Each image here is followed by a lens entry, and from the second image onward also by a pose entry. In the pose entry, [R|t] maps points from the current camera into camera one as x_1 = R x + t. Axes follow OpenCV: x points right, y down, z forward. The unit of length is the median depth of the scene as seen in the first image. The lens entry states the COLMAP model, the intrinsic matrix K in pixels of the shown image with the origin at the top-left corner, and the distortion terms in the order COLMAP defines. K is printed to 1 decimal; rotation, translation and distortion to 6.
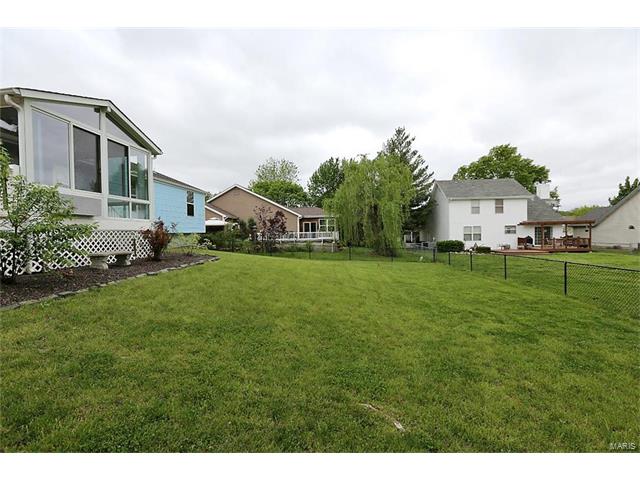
lens RADIAL K [[286.6, 0, 320.0], [0, 286.6, 240.0], [0, 0, 1]] dist [0.000178, 0.000121]
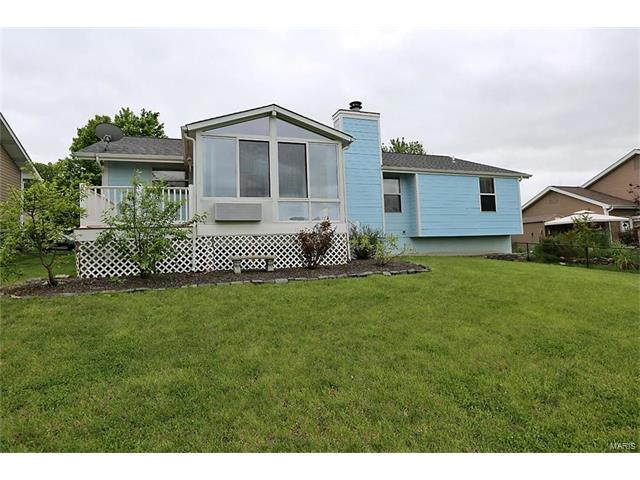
lens RADIAL K [[358.0, 0, 320.0], [0, 358.0, 240.0], [0, 0, 1]] dist [0.002969, 0.000156]
pose [[0.418980, -0.014003, -0.907888, 0.451194], [-0.002743, 0.999857, -0.016688, 0.009008], [0.907991, 0.009482, 0.418882, 0.609018]]
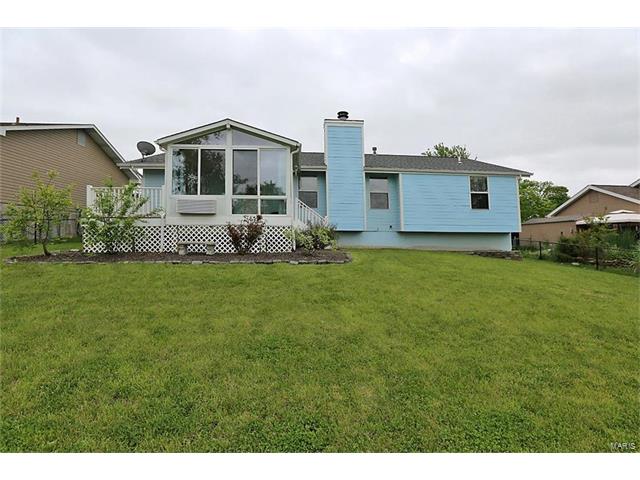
lens RADIAL K [[295.1, 0, 320.2], [0, 295.1, 233.7], [0, 0, 1]] dist [-0.000588, 0.000236]
pose [[0.168879, 0.006616, -0.985615, 0.564917], [-0.039664, 0.999213, -0.000089, -0.009749], [0.984838, 0.039109, 0.169008, 1.162825]]
